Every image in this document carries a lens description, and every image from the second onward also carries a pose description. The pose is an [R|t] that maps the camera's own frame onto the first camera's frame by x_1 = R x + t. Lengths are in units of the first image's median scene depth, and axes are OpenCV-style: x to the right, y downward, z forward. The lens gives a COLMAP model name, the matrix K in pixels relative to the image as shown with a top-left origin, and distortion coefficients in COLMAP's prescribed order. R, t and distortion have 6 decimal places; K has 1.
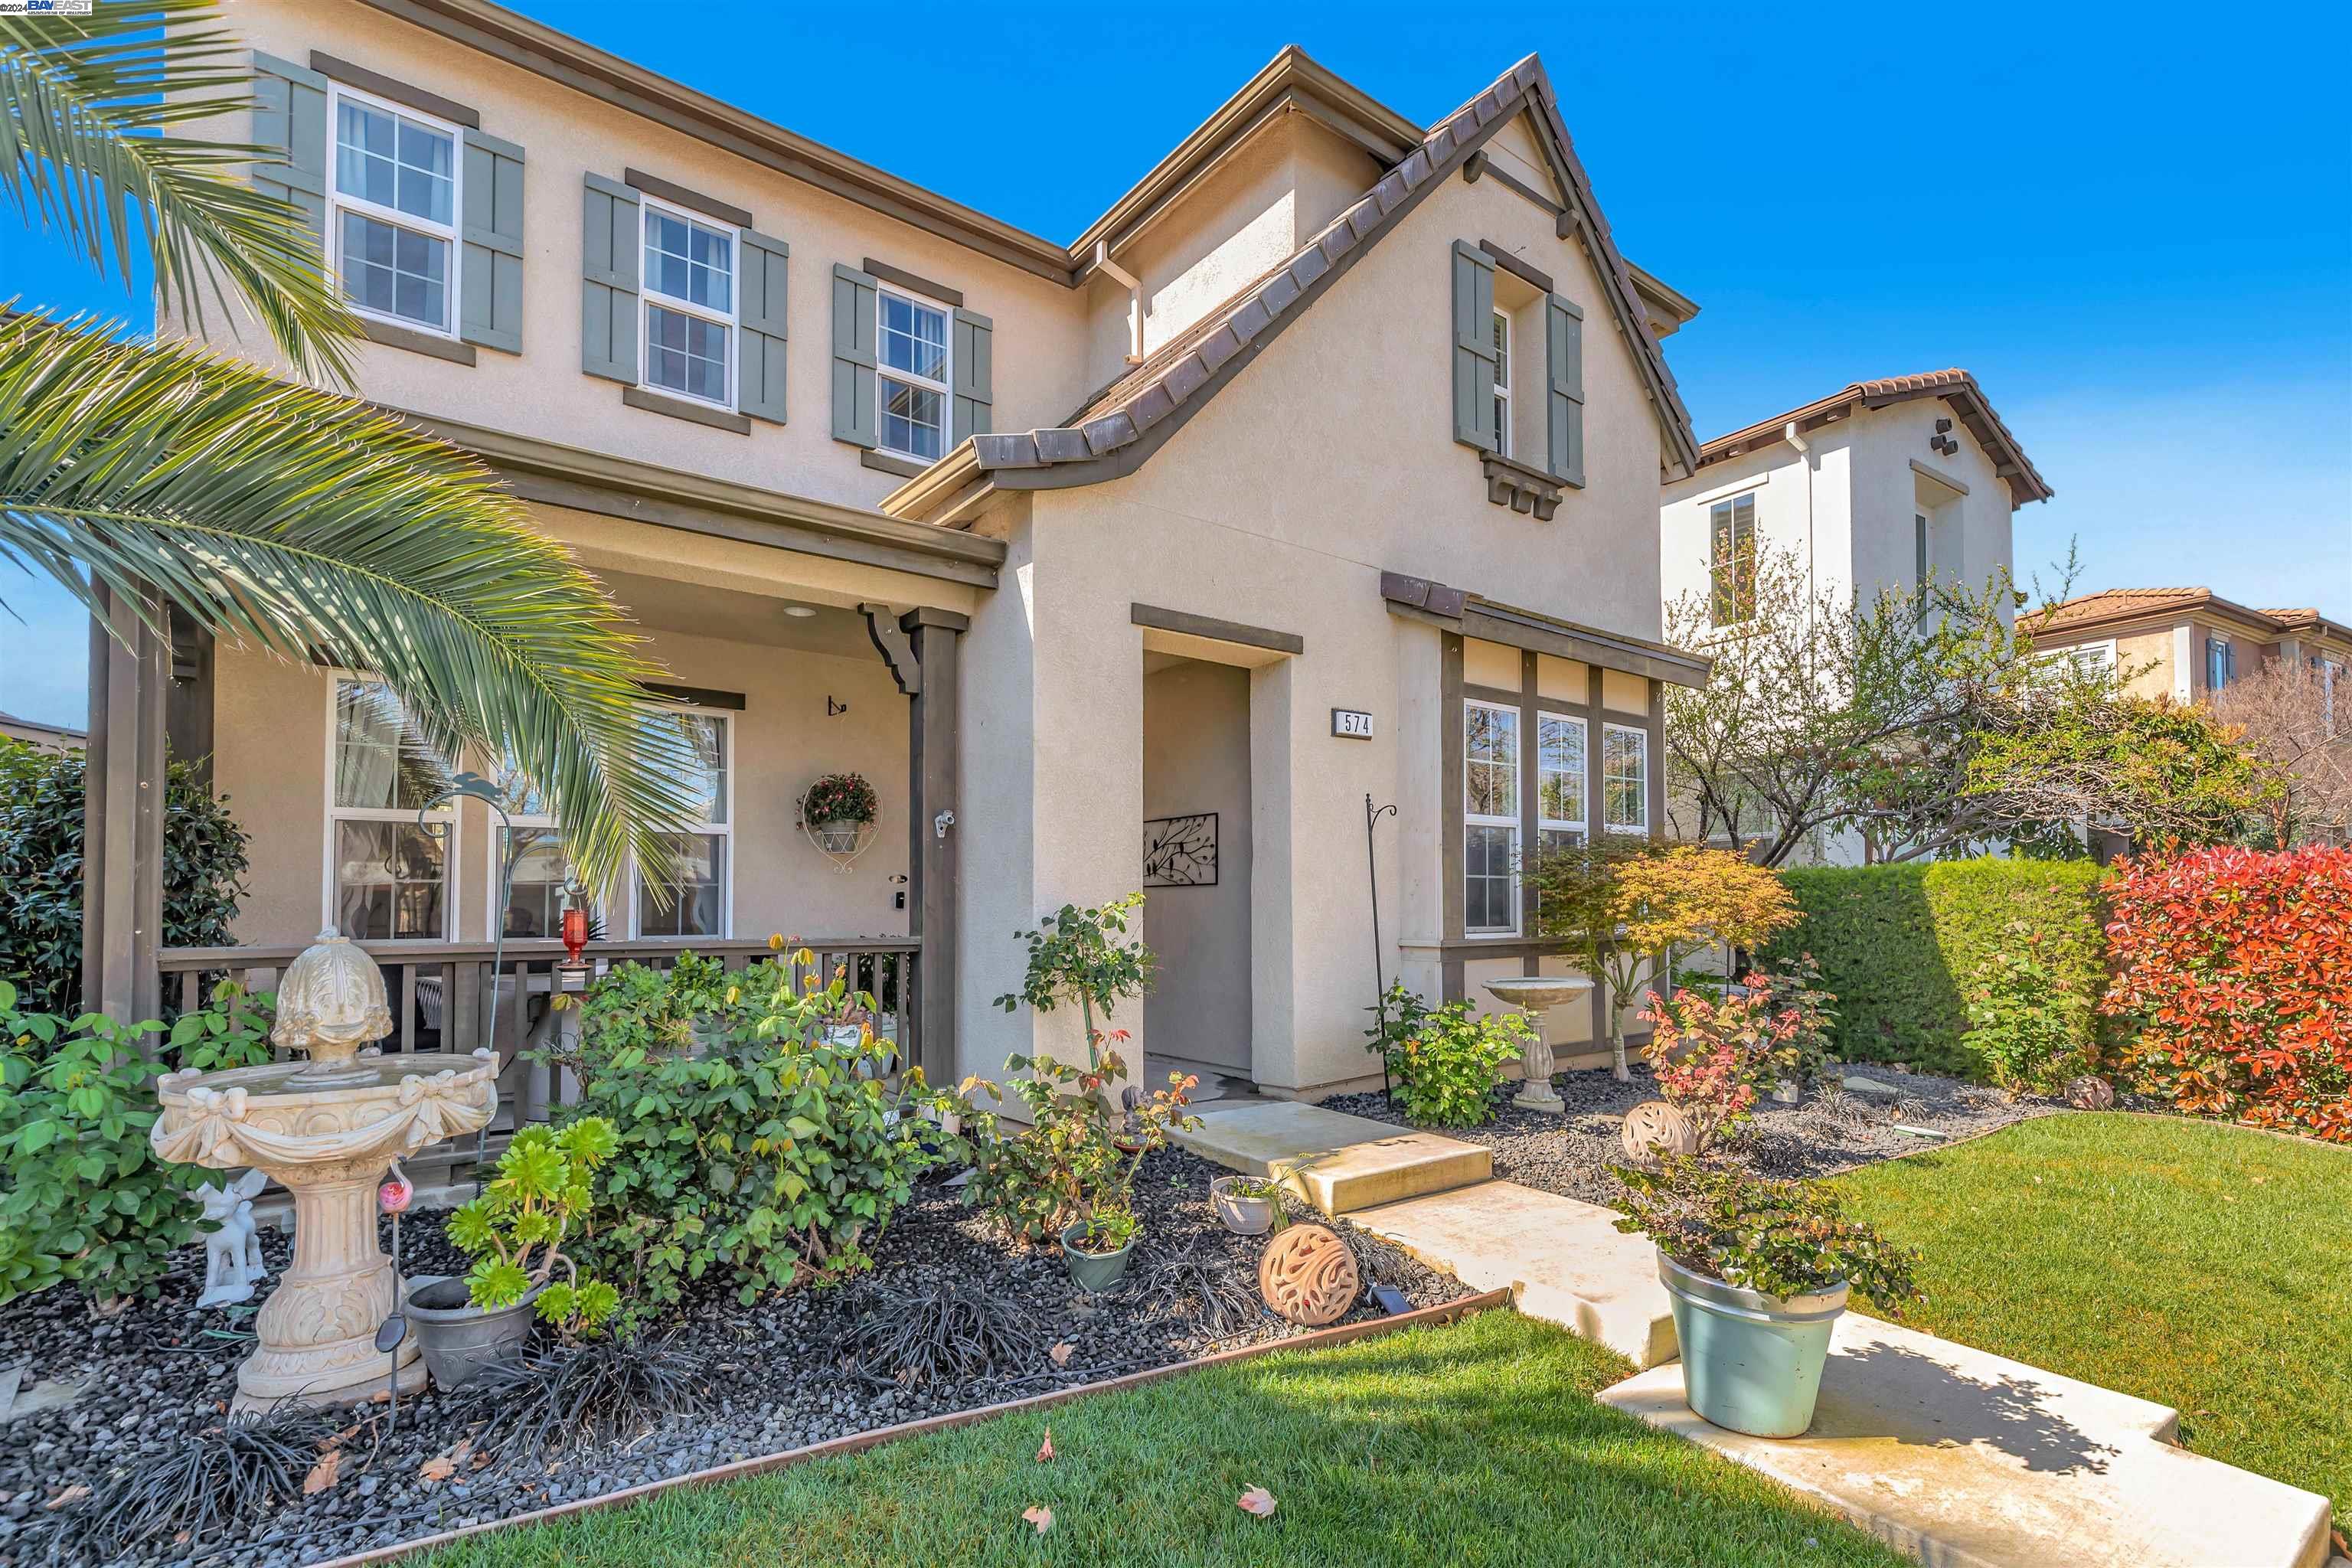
lens RADIAL K [[1117.6, 0, 1195.2], [0, 1117.6, 873.9], [0, 0, 1]] dist [0.003891, 0.000400]
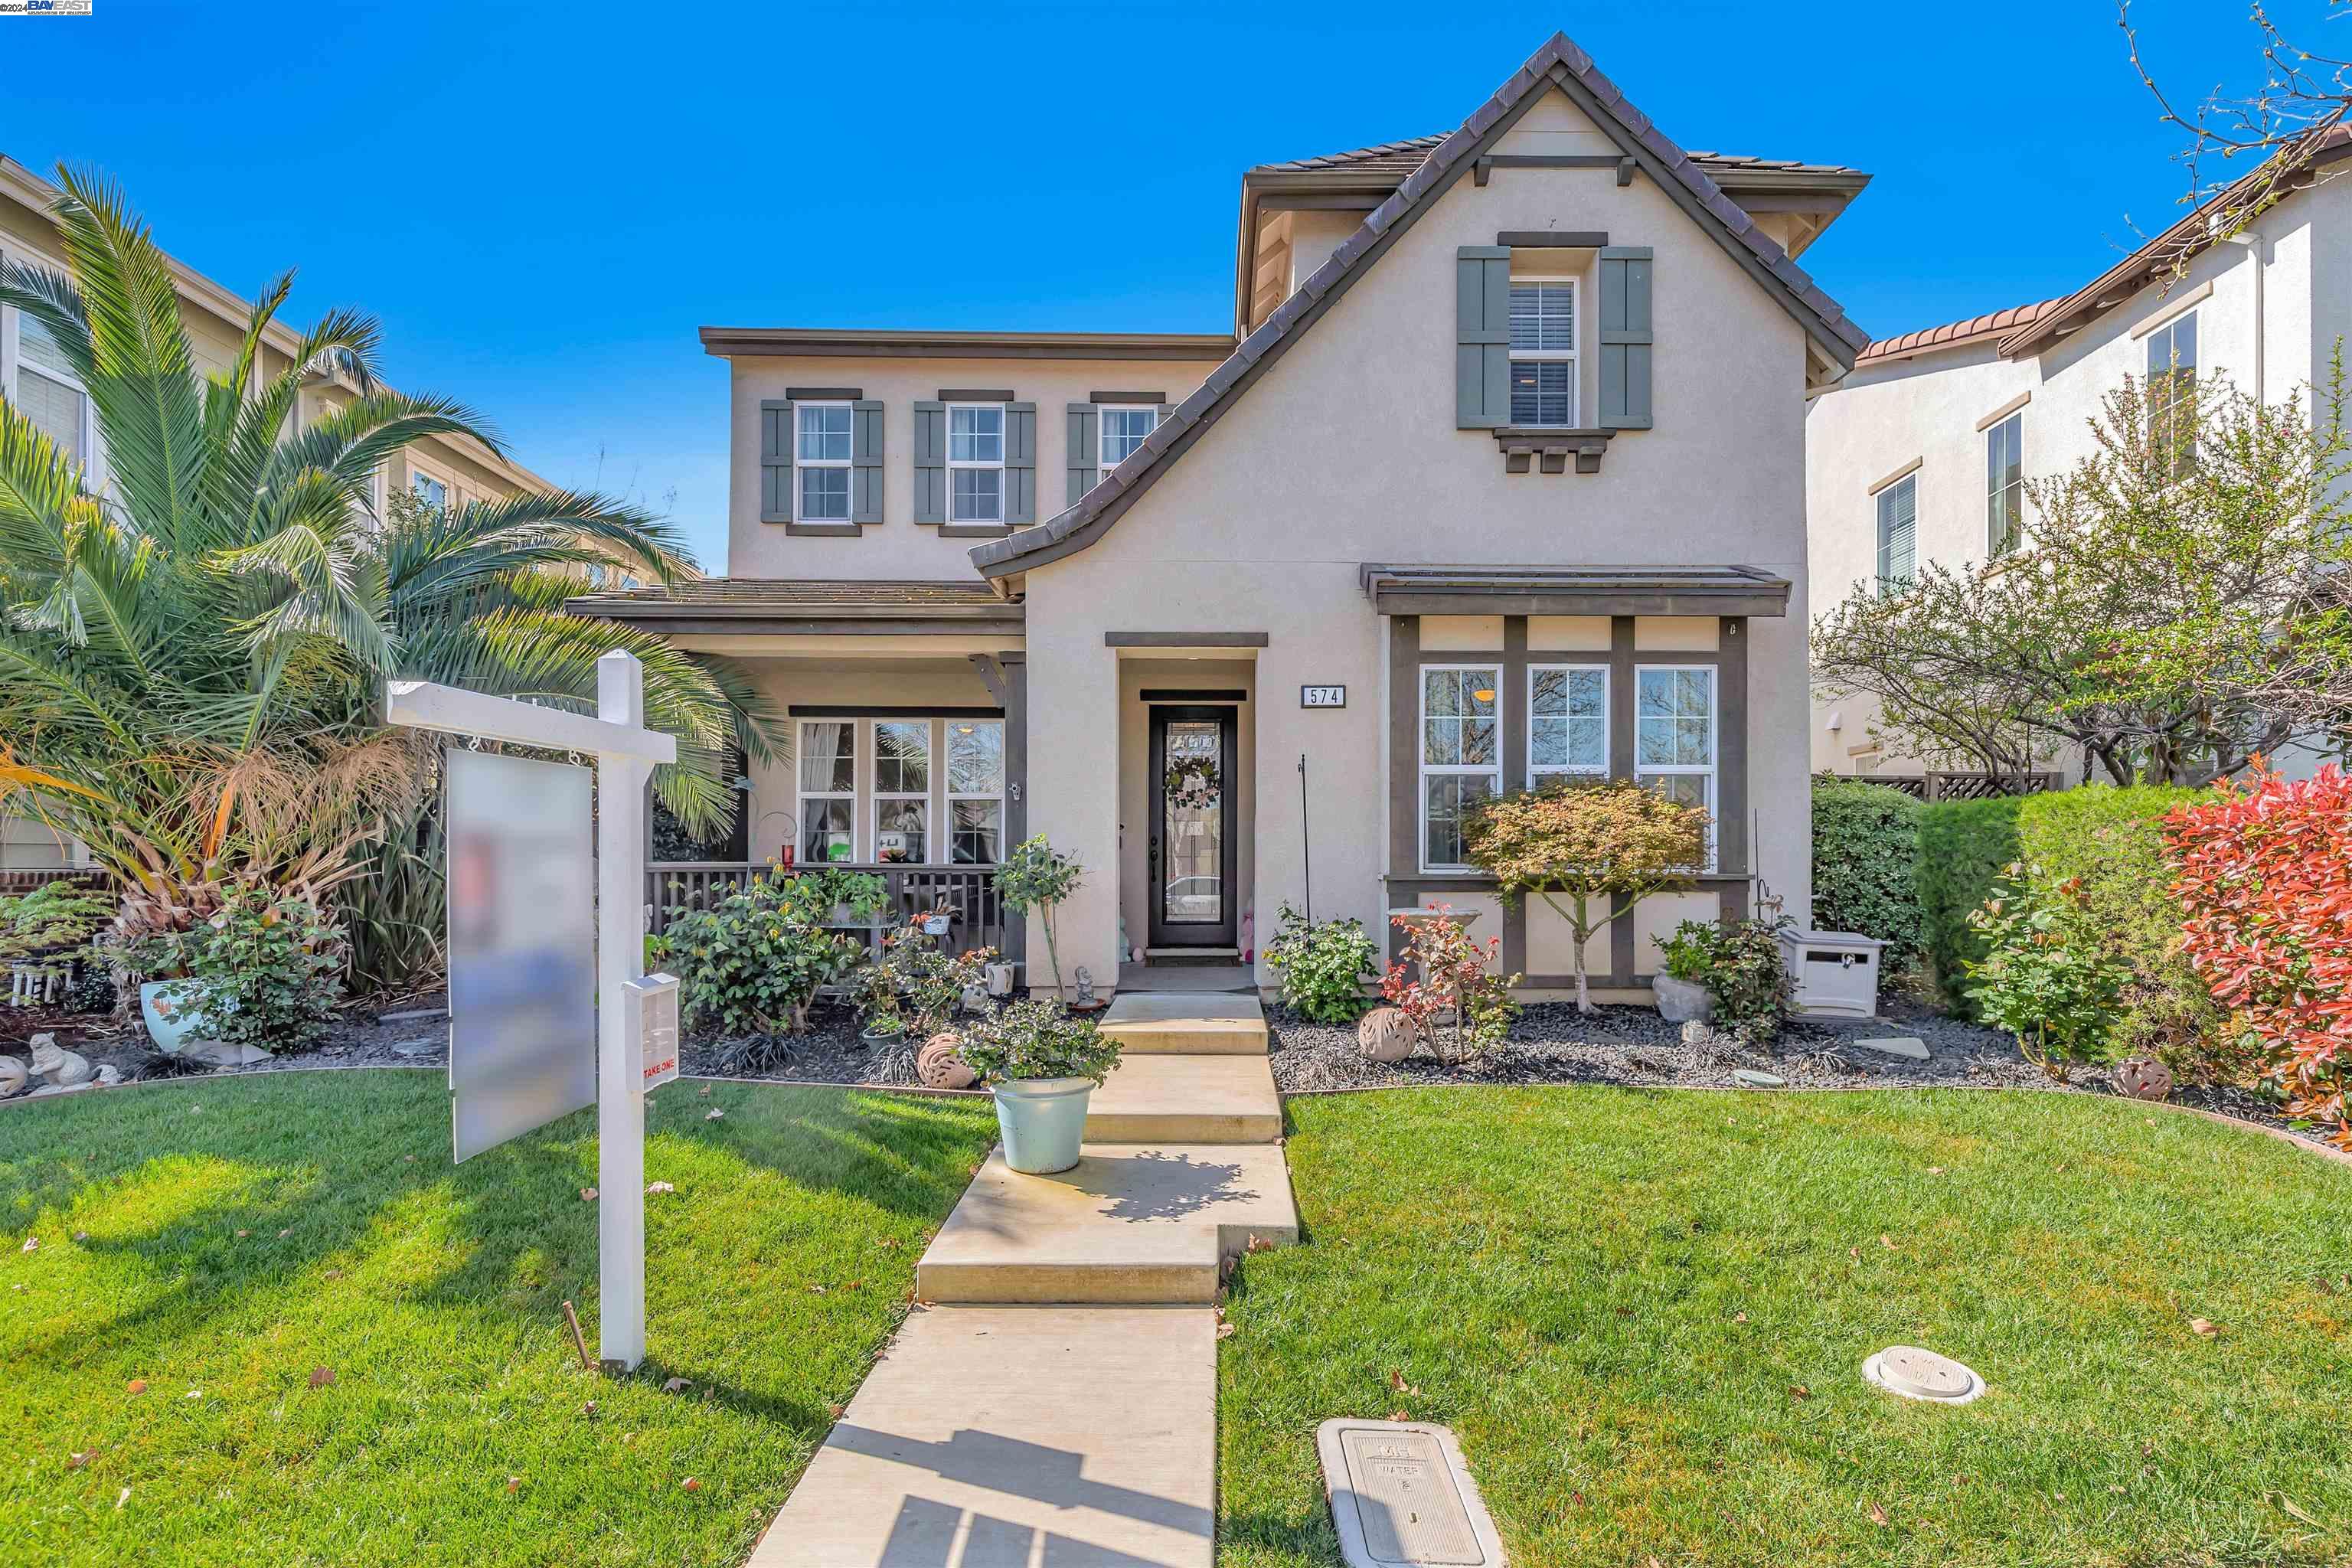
lens RADIAL K [[1117.6, 0, 1252.7], [0, 1117.6, 851.2], [0, 0, 1]] dist [0.003891, 0.000400]
pose [[0.790864, 0.006371, -0.611958, 0.804343], [0.011491, 0.999615, 0.025257, 0.004176], [0.611884, -0.027007, 0.790487, -0.023921]]
